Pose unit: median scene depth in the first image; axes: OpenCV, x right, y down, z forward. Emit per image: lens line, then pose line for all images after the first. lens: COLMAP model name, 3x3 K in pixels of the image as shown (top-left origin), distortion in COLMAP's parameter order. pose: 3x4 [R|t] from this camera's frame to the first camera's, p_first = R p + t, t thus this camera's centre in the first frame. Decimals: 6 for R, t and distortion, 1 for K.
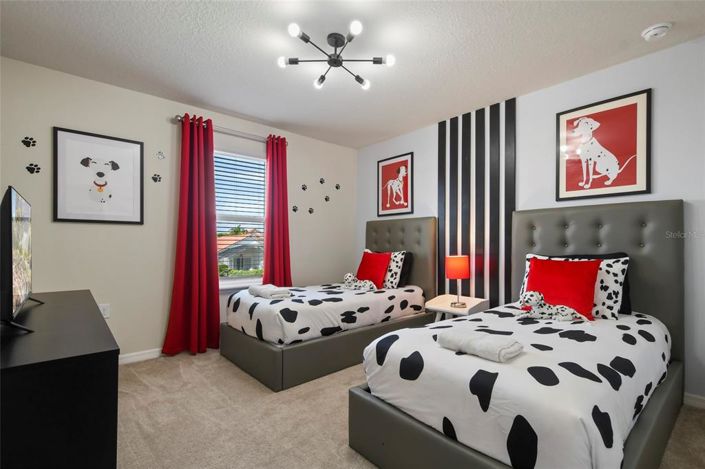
lens RADIAL K [[320.5, 0, 351.6], [0, 320.5, 245.8], [0, 0, 1]] dist [0.002875, -0.000327]
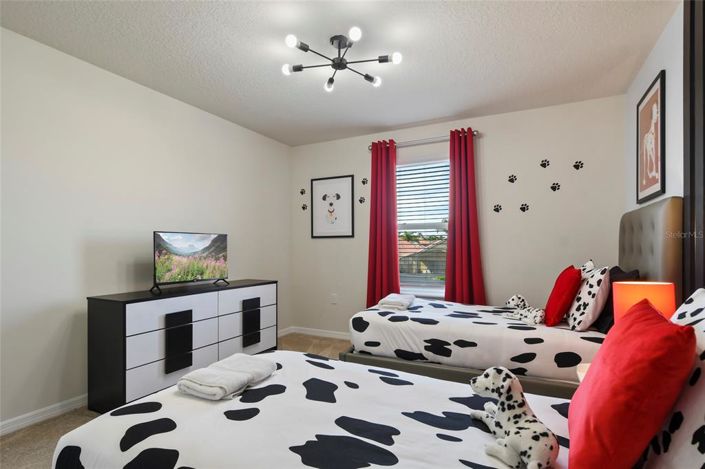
lens RADIAL K [[349.0, 0, 352.8], [0, 349.0, 250.3], [0, 0, 1]] dist [-0.001423, -0.000179]
pose [[0.386648, 0.000901, -0.922227, 0.665350], [-0.001479, 0.999999, 0.000357, -0.014263], [0.922226, 0.001226, 0.386648, 0.451689]]
